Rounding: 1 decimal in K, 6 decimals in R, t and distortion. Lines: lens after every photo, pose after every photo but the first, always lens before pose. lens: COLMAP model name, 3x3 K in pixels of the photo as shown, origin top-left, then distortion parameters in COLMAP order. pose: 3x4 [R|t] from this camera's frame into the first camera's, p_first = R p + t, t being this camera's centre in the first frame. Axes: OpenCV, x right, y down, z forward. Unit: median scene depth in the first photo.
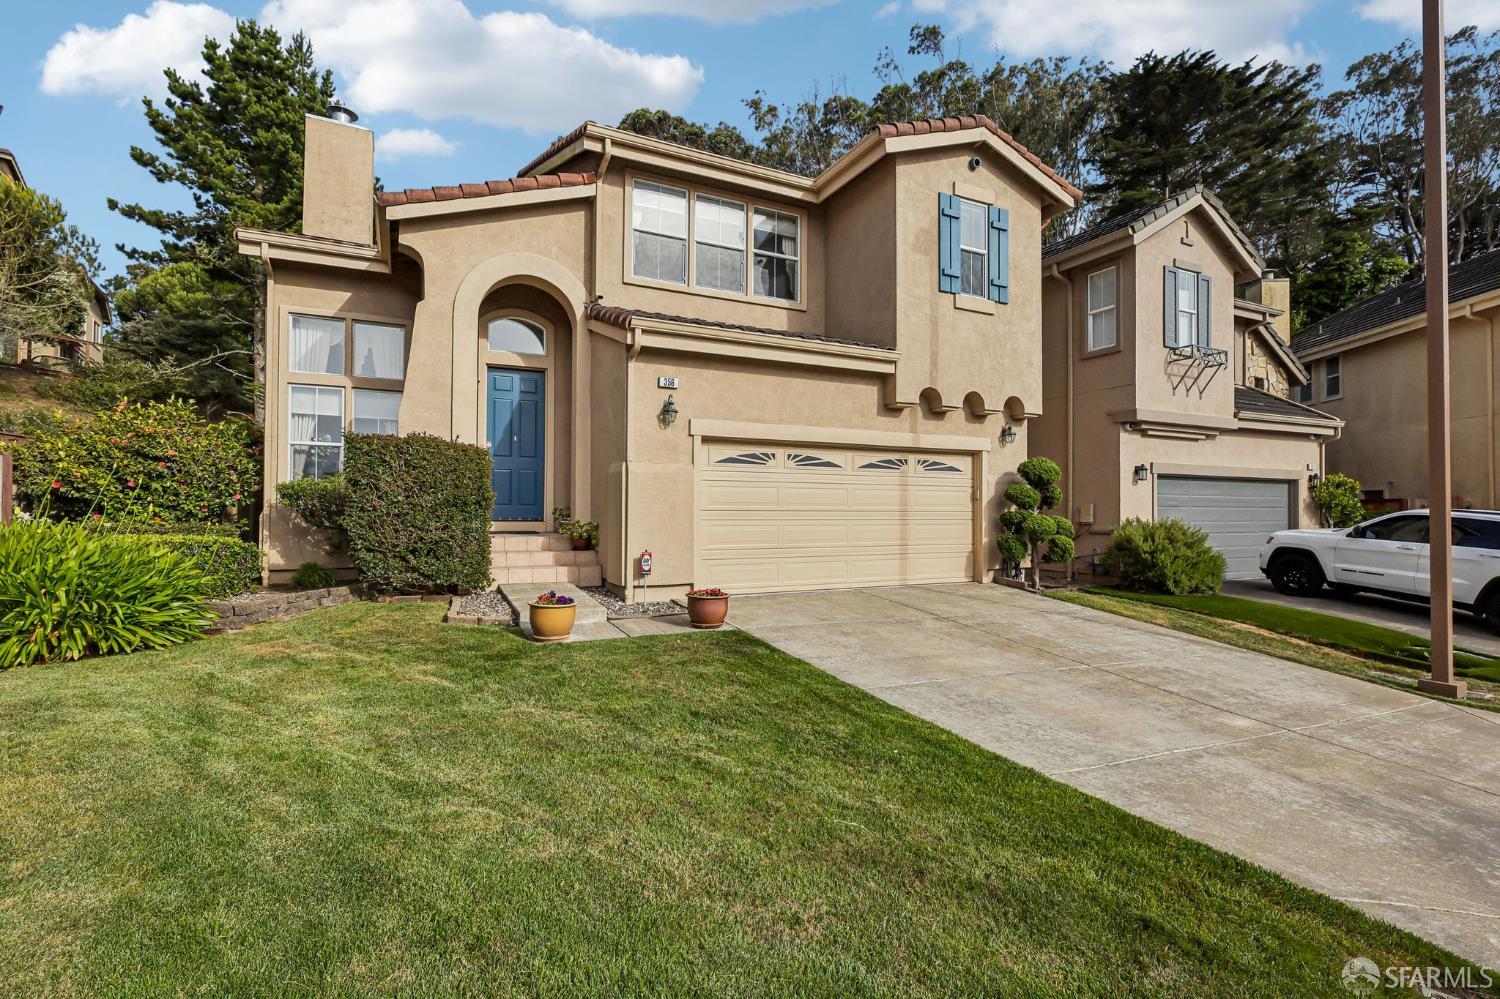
lens RADIAL K [[697.3, 0, 754.9], [0, 697.3, 495.9], [0, 0, 1]] dist [-0.001746, 0.000731]
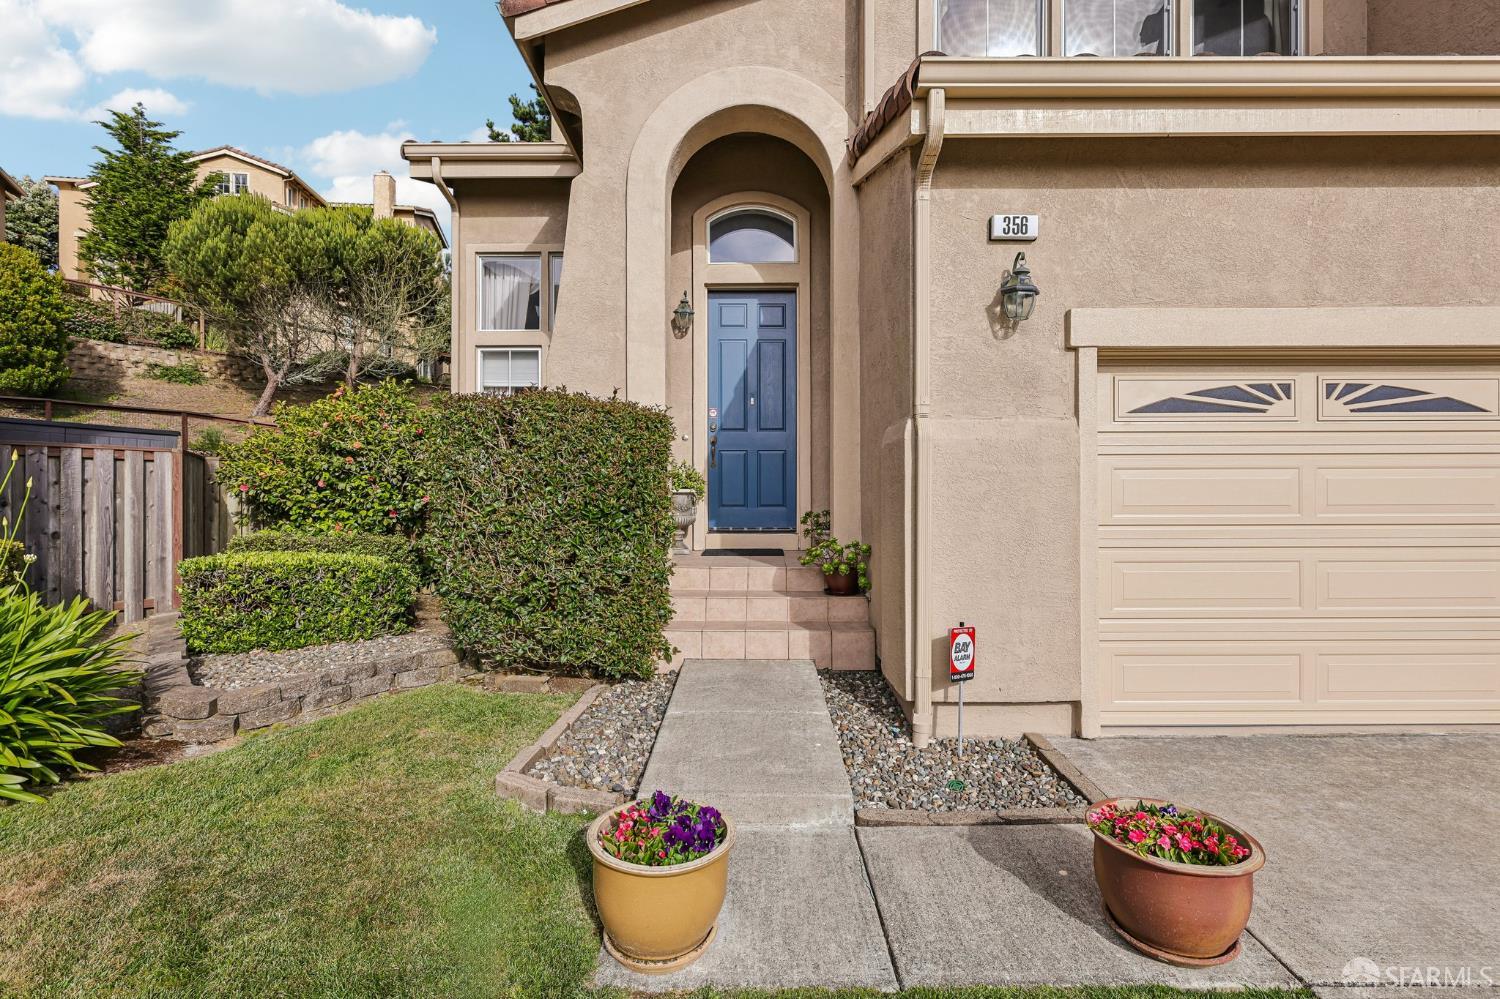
lens RADIAL K [[697.3, 0, 756.5], [0, 697.3, 501.6], [0, 0, 1]] dist [-0.001746, 0.000731]
pose [[0.895295, -0.004749, -0.445449, -0.067522], [0.015960, 0.999643, 0.021421, -0.006047], [0.445189, -0.026287, 0.895051, 0.486353]]
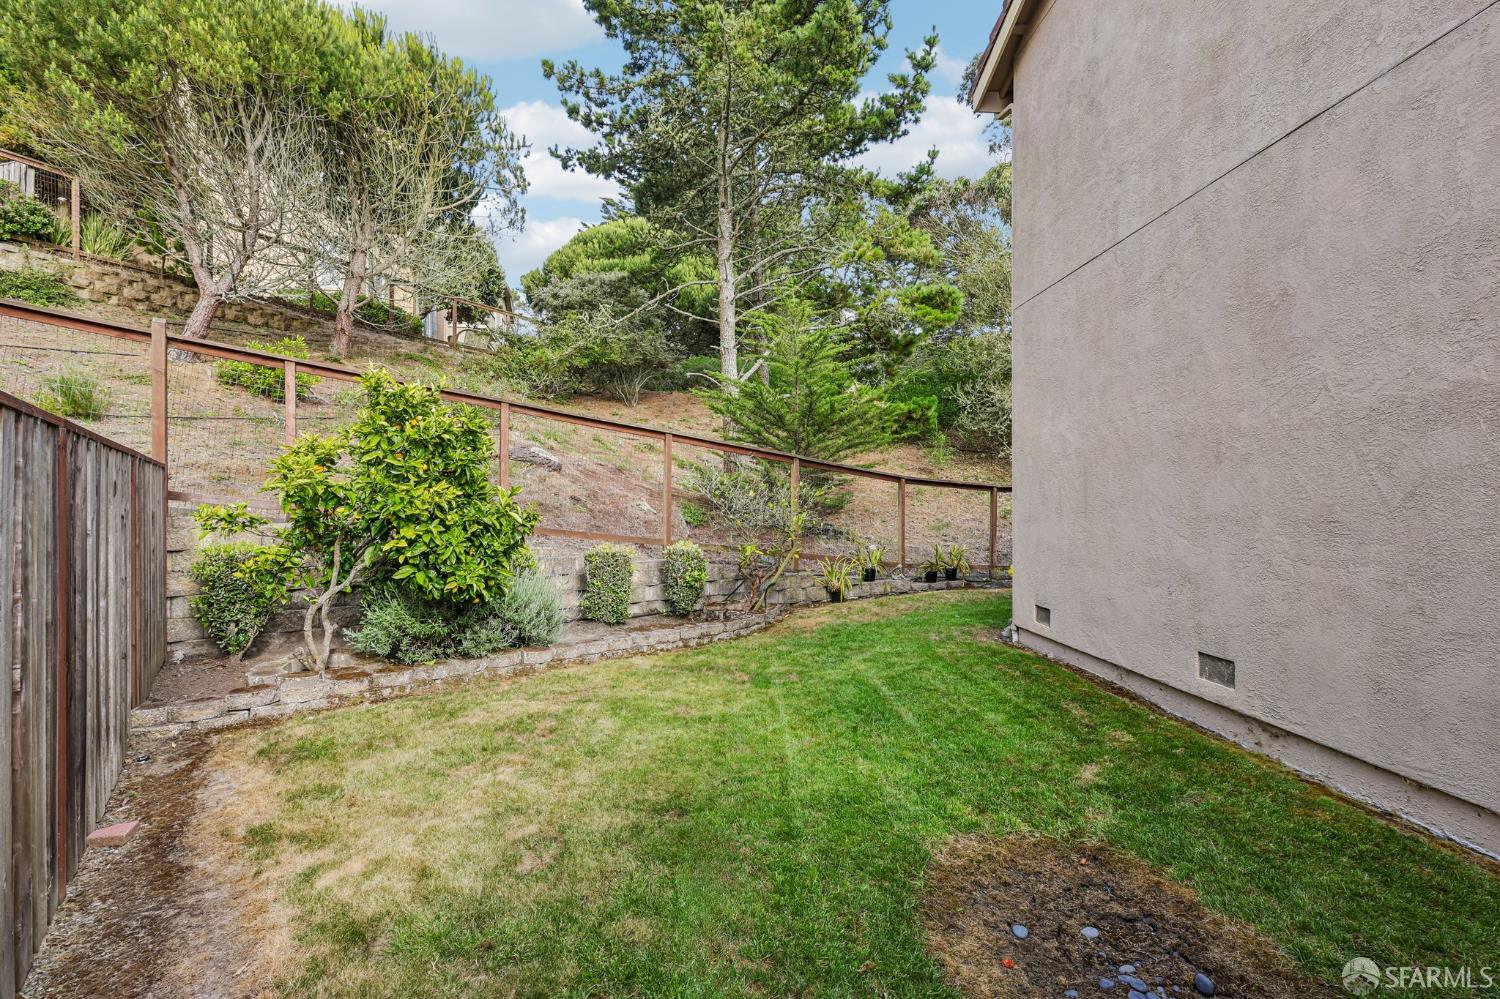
lens RADIAL K [[697.3, 0, 750.0], [0, 697.3, 498.1], [0, 0, 1]] dist [-0.001746, 0.000731]
pose [[0.920259, -0.010669, -0.391163, -1.157666], [0.016862, 0.999781, 0.012402, -0.029463], [0.390945, -0.018009, 0.920238, 1.078368]]
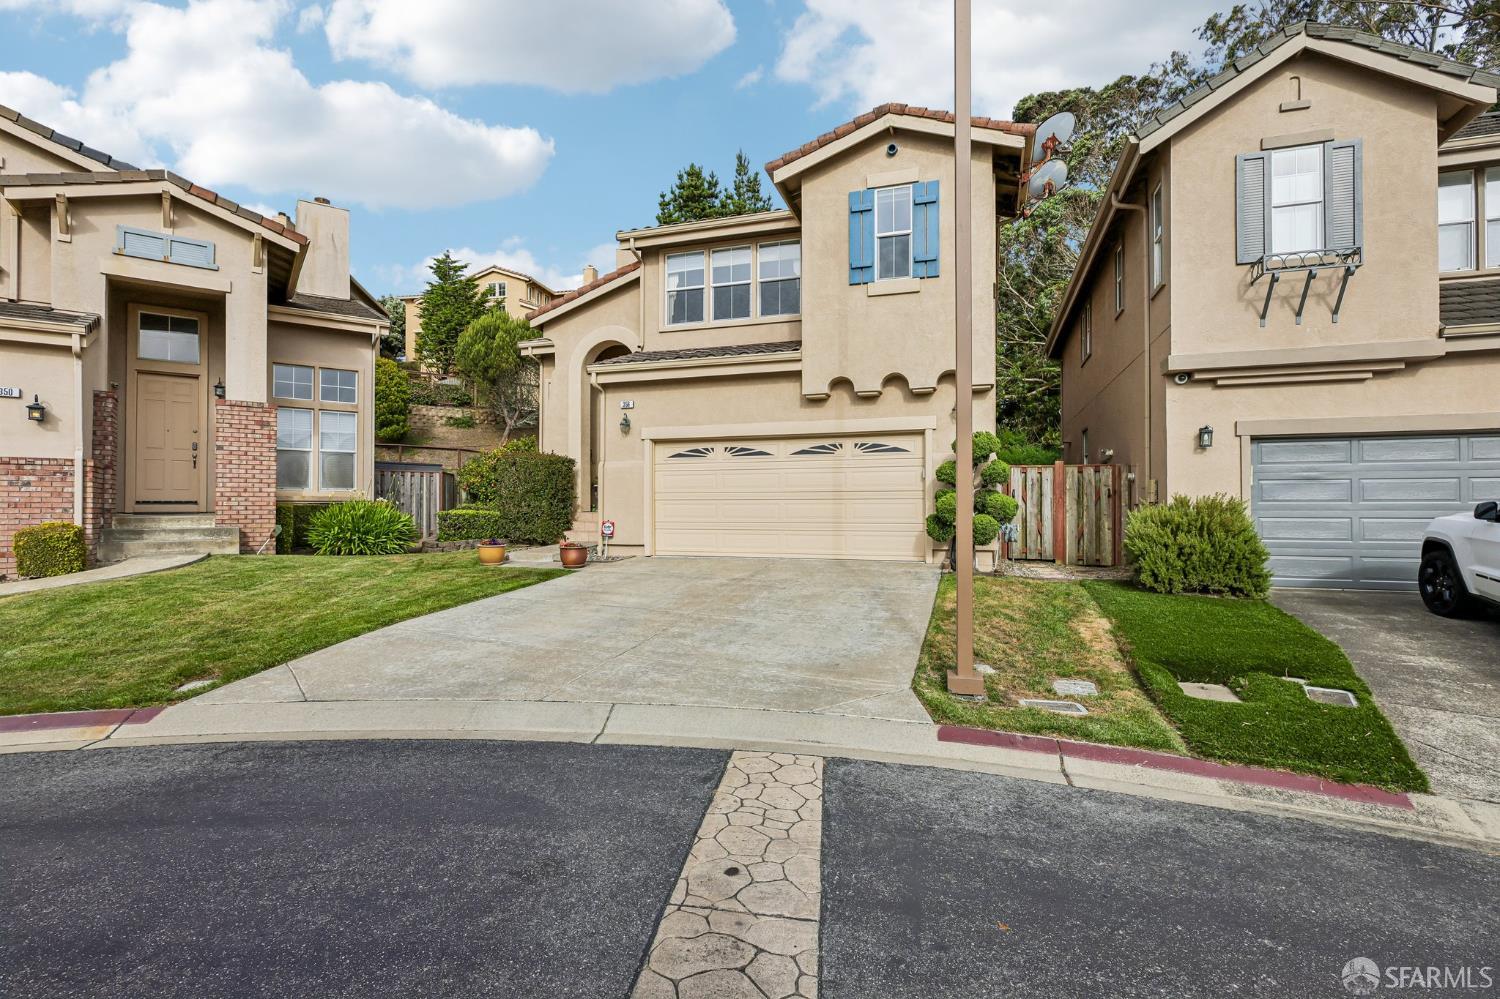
lens RADIAL K [[697.3, 0, 752.8], [0, 697.3, 493.2], [0, 0, 1]] dist [-0.001746, 0.000731]
pose [[0.709066, -0.019101, -0.704884, 0.954947], [0.018589, 0.999792, -0.008393, 0.033608], [0.704897, -0.007152, 0.709273, 0.140630]]
